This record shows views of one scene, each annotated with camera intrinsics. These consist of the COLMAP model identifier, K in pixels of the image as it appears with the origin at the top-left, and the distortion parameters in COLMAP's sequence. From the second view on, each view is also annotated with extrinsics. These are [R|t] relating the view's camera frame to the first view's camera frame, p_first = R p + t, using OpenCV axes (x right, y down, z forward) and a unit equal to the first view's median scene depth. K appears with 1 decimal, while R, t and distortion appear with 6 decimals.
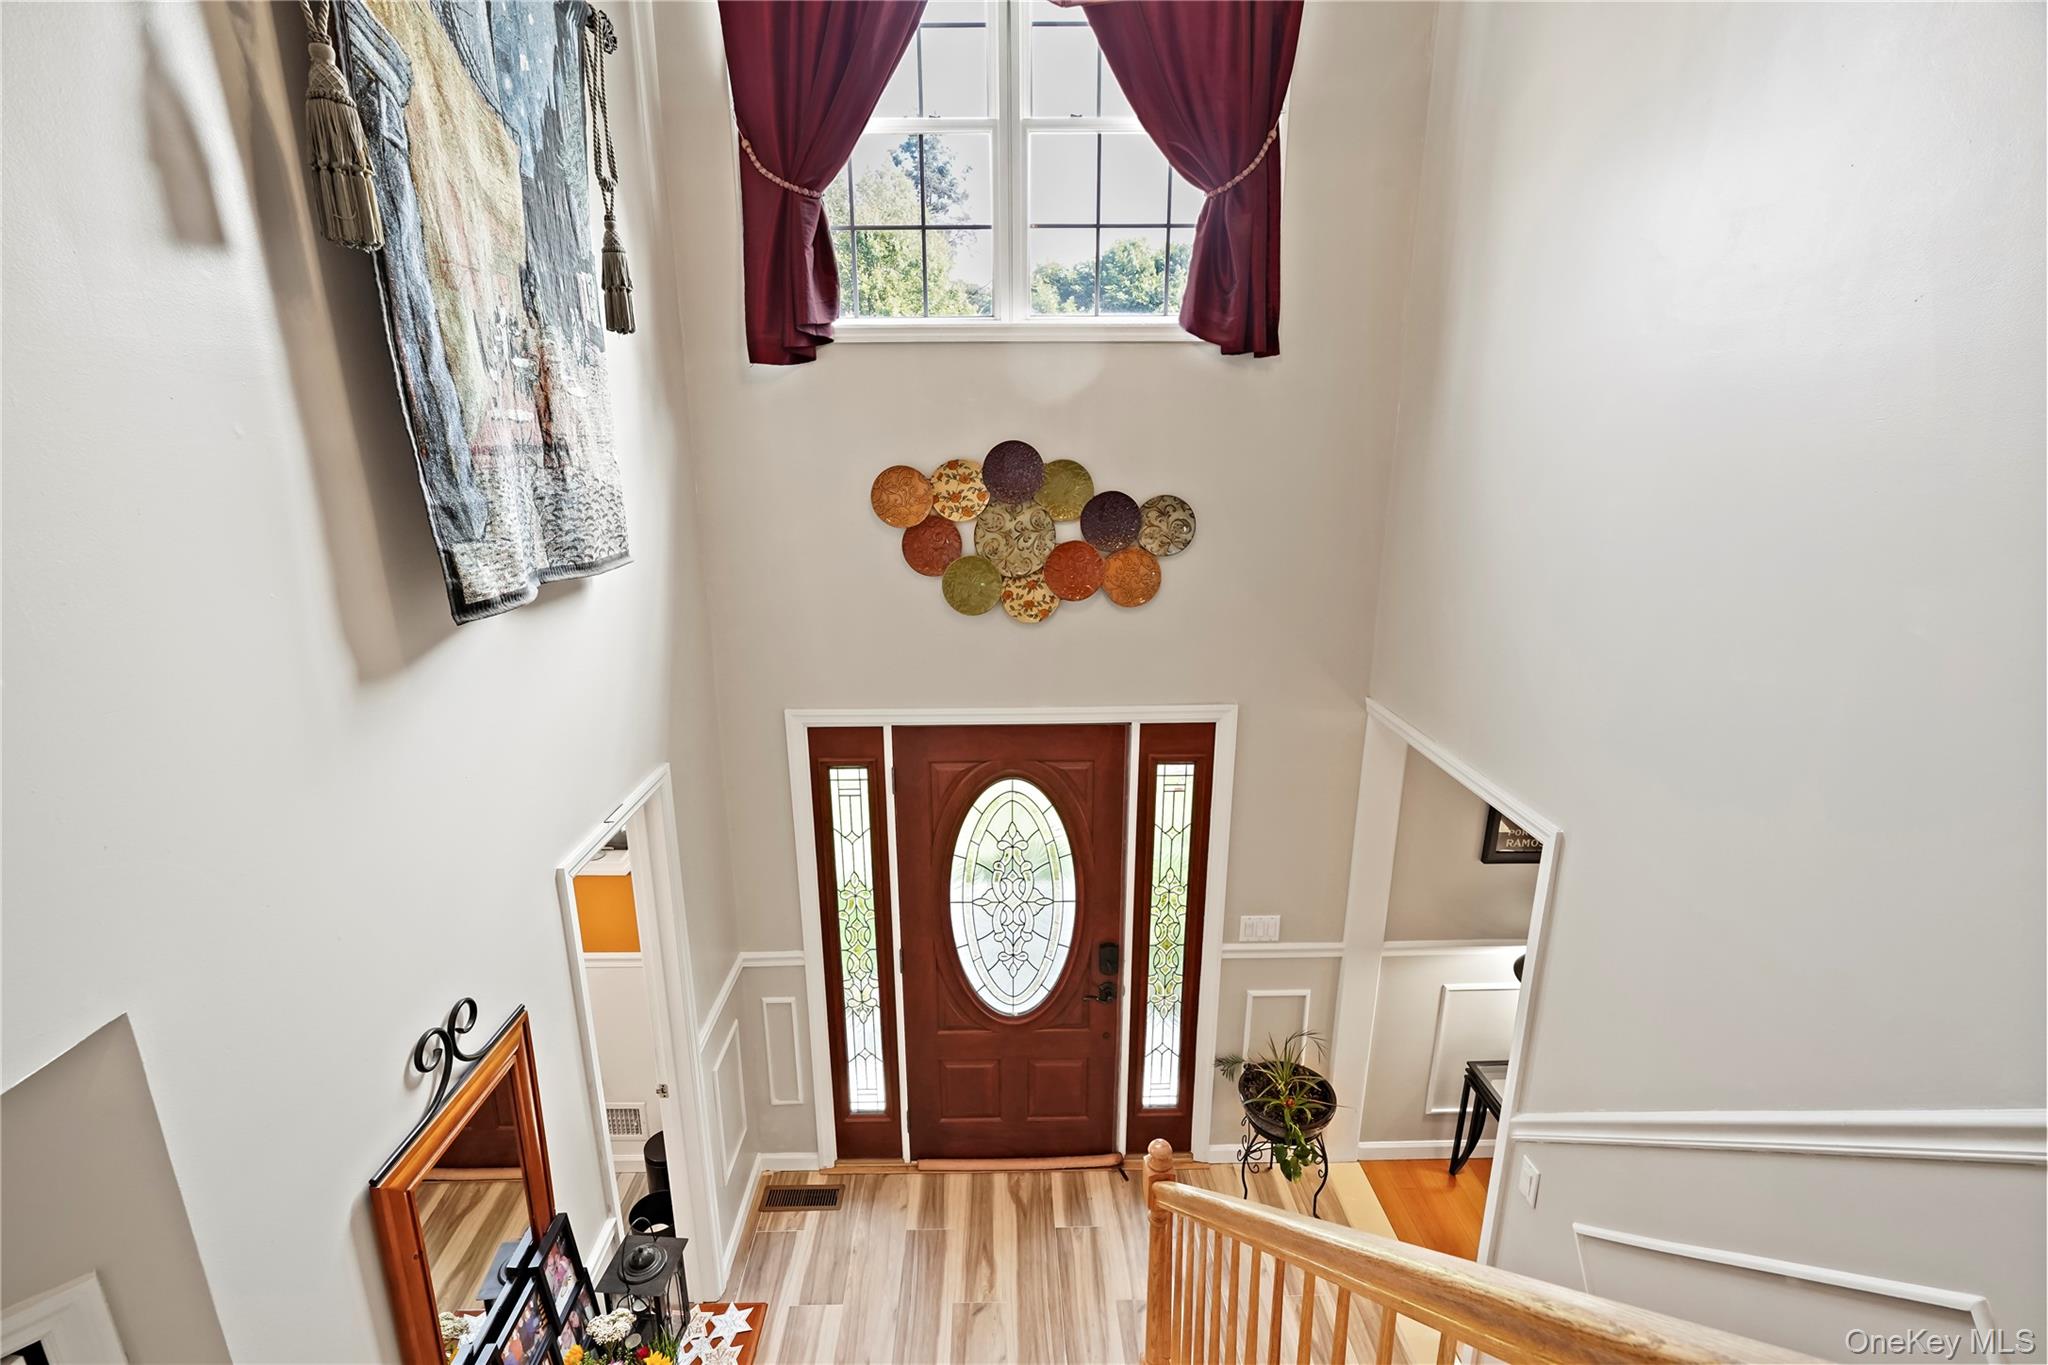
lens RADIAL K [[920.7, 0, 1011.3], [0, 920.7, 689.4], [0, 0, 1]] dist [-0.003937, 0.000772]
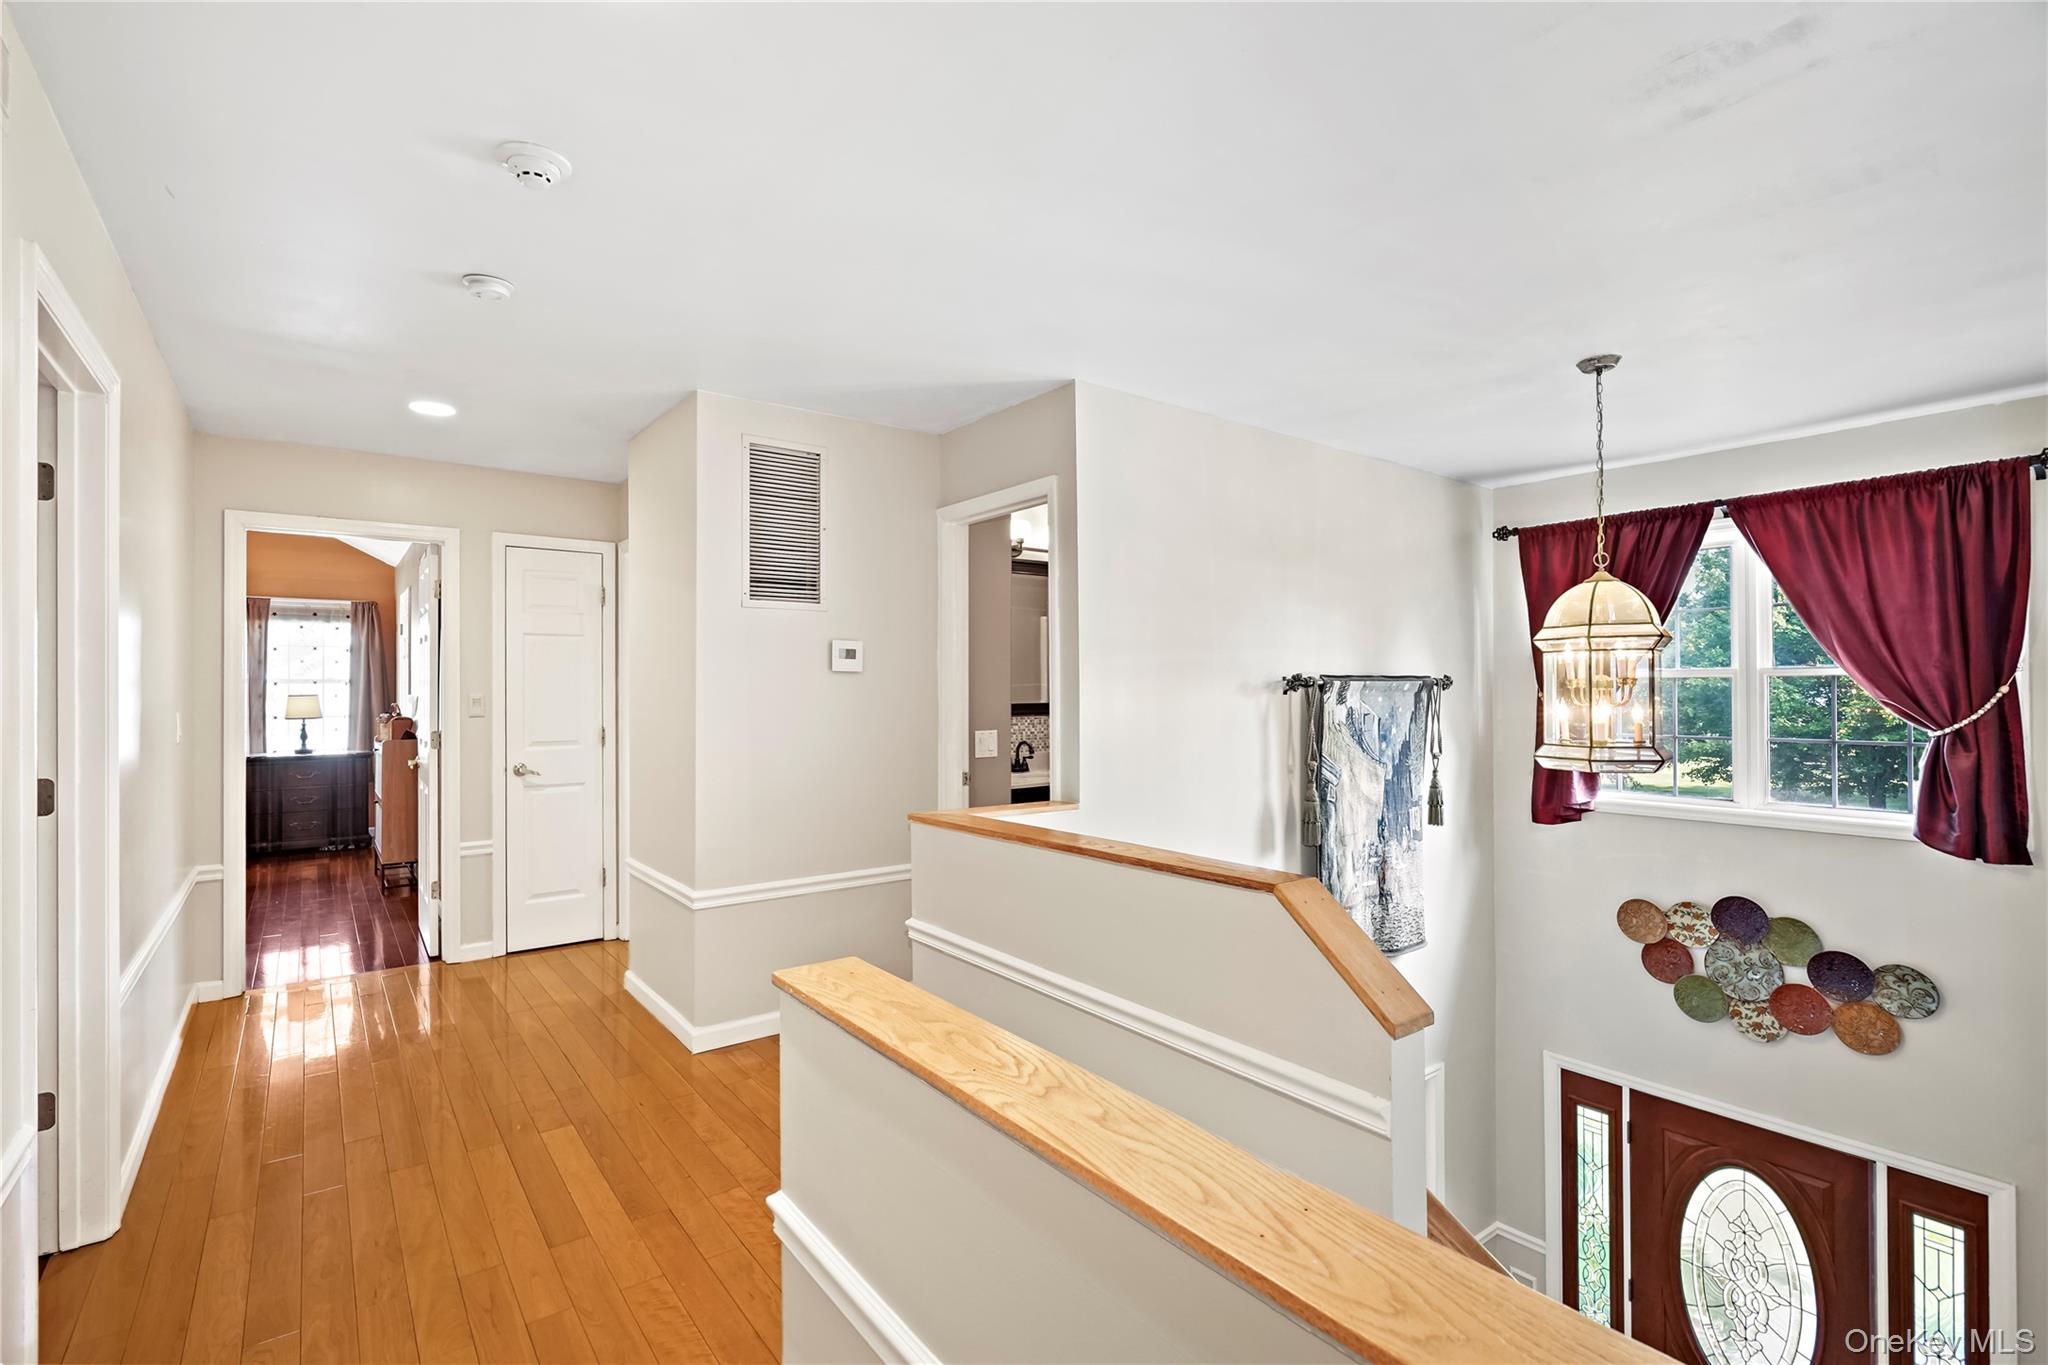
lens RADIAL K [[920.7, 0, 1011.3], [0, 920.7, 689.4], [0, 0, 1]] dist [-0.003937, 0.000772]
pose [[0.587567, 0.001090, -0.809175, 0.439852], [-0.211592, 0.965412, -0.152344, -0.131885], [0.781021, 0.260727, 0.567475, -0.617708]]
